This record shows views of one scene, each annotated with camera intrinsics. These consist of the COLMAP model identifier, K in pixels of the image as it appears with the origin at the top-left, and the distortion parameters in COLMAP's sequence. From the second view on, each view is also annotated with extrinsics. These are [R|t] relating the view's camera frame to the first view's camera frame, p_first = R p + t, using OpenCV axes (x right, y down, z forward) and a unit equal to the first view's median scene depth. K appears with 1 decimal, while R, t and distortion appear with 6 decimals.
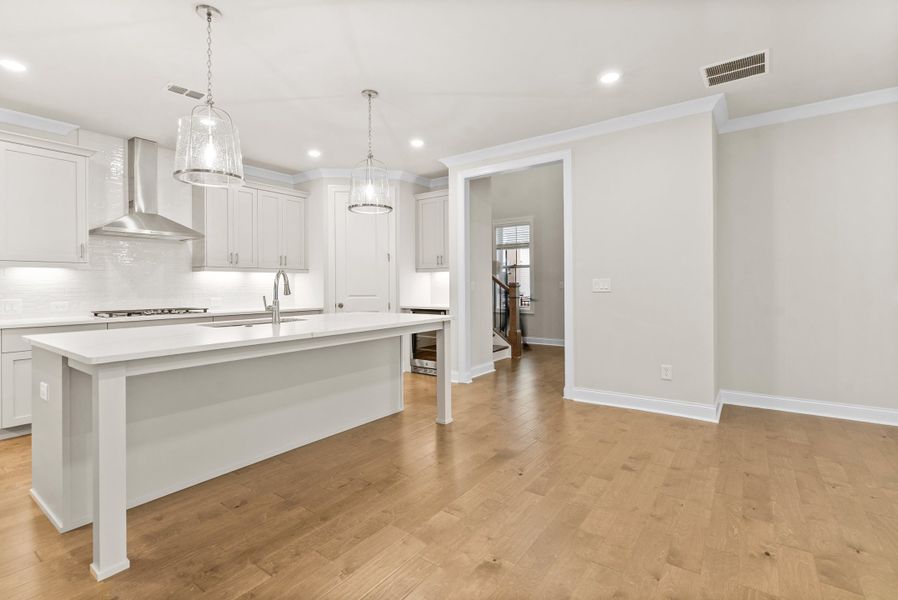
lens RADIAL K [[416.8, 0, 445.3], [0, 416.8, 285.8], [0, 0, 1]] dist [-0.001317, 0.000006]
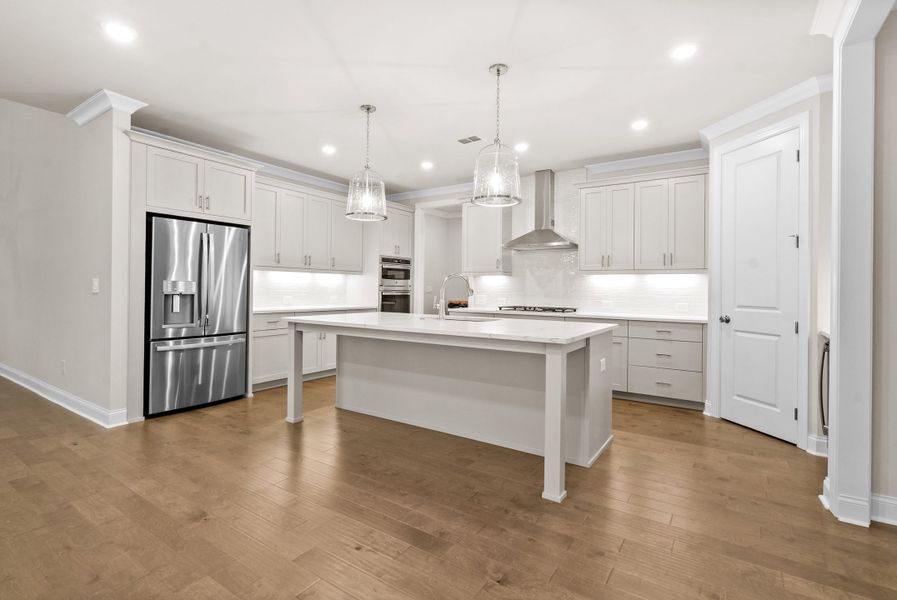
lens RADIAL K [[430.6, 0, 448.6], [0, 430.6, 289.0], [0, 0, 1]] dist [-0.002314, -0.000222]
pose [[0.044788, 0.009757, -0.998949, 0.719119], [-0.011892, 0.999887, 0.009233, -0.006942], [0.998926, 0.011466, 0.044899, 0.860868]]
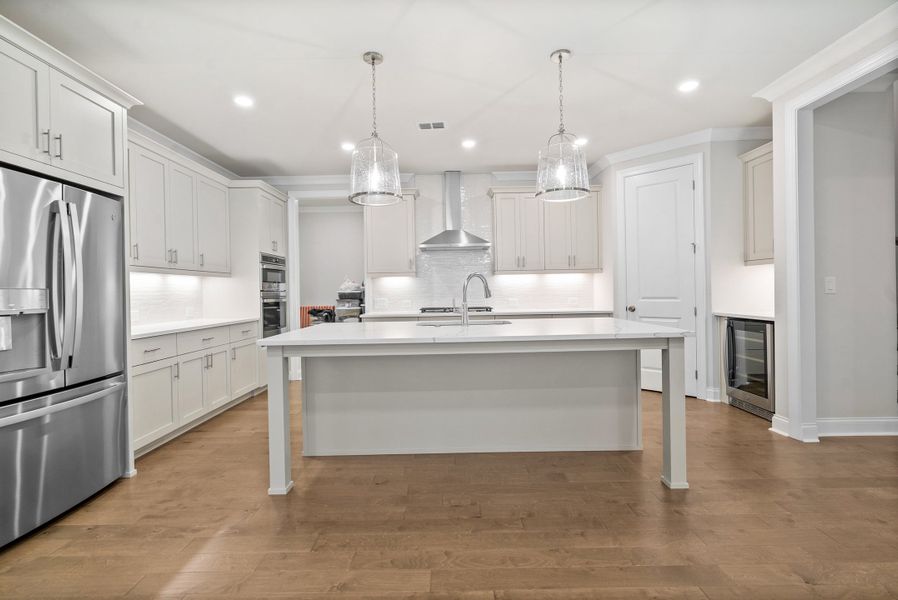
lens RADIAL K [[410.5, 0, 451.0], [0, 410.5, 294.0], [0, 0, 1]] dist [-0.003027, 0.000118]
pose [[0.594967, 0.004072, -0.803740, 0.344821], [0.013629, 0.999792, 0.015154, -0.002701], [0.803634, -0.019970, 0.594788, 0.332086]]
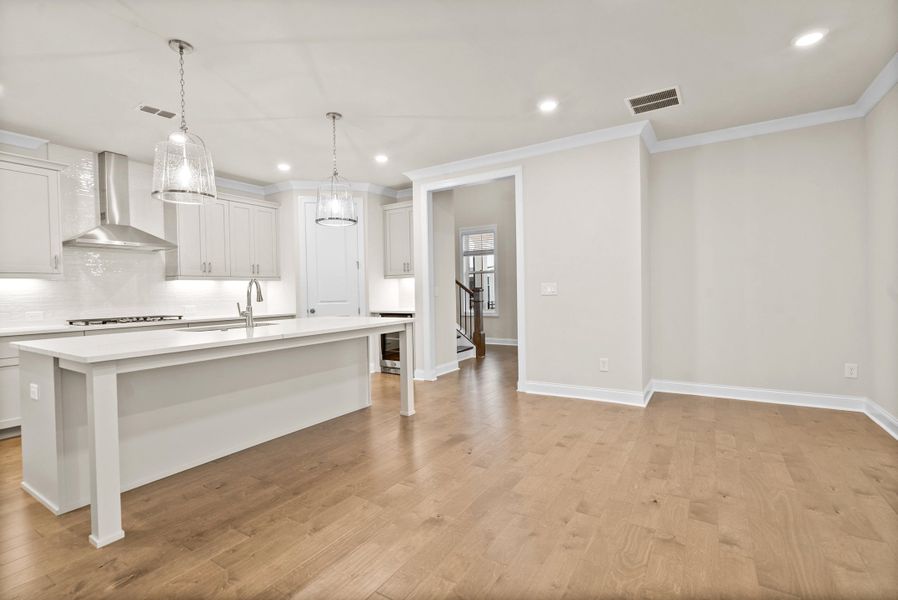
lens RADIAL K [[410.4, 0, 448.6], [0, 410.4, 298.3], [0, 0, 1]] dist [-0.001230, -0.000043]
pose [[0.997704, -0.013540, 0.066354, 0.040664], [0.012297, 0.999742, 0.019107, -0.000673], [-0.066596, -0.018248, 0.997613, -0.099030]]
